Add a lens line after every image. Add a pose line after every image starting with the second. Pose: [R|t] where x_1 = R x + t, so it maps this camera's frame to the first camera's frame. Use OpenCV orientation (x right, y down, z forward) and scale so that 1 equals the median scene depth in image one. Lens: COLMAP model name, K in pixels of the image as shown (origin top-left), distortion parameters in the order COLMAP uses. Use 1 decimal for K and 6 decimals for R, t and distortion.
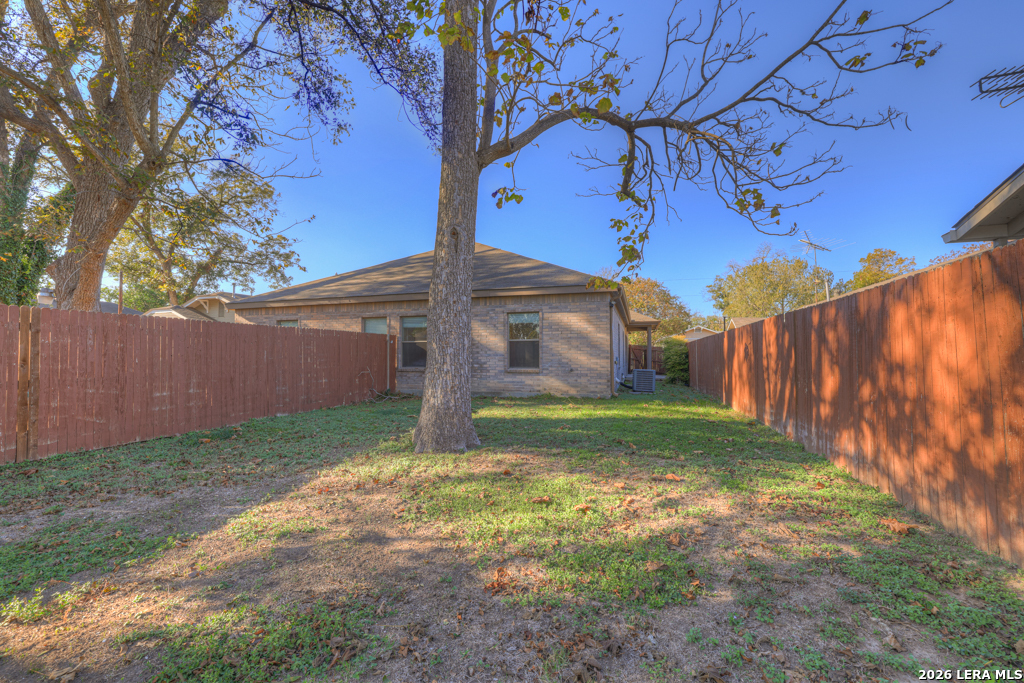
lens RADIAL K [[438.9, 0, 501.8], [0, 438.9, 345.3], [0, 0, 1]] dist [-0.001301, -0.000038]
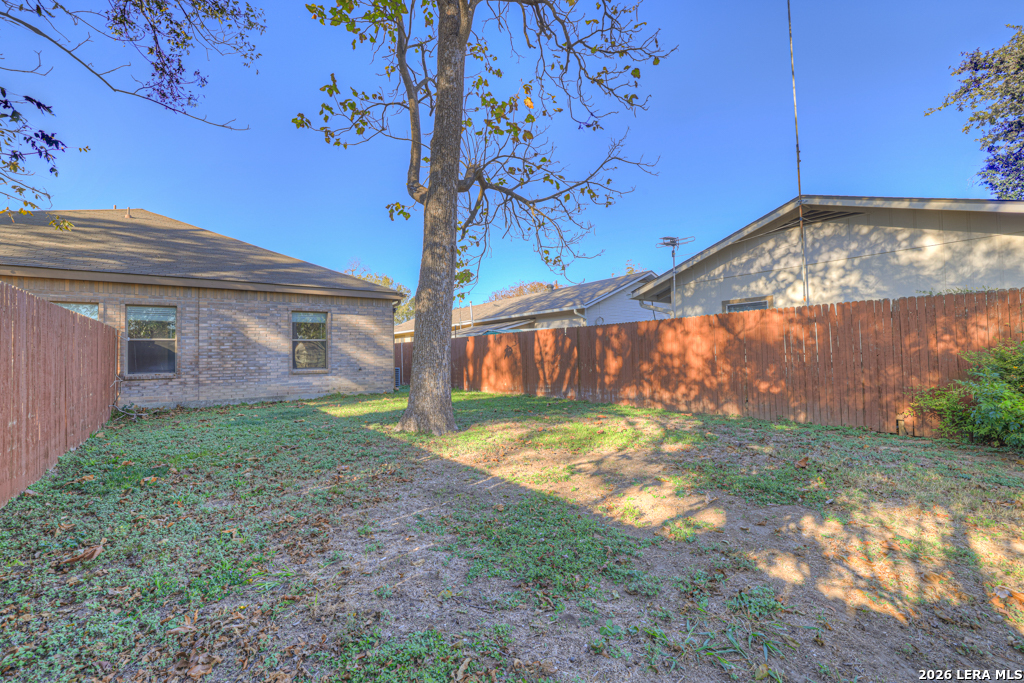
lens RADIAL K [[430.0, 0, 509.5], [0, 430.0, 357.4], [0, 0, 1]] dist [-0.027893, -0.000024]
pose [[0.607204, -0.010996, 0.794470, -0.453701], [-0.004998, 0.999832, 0.017659, 0.007685], [-0.794530, -0.014693, 0.607047, 0.077499]]
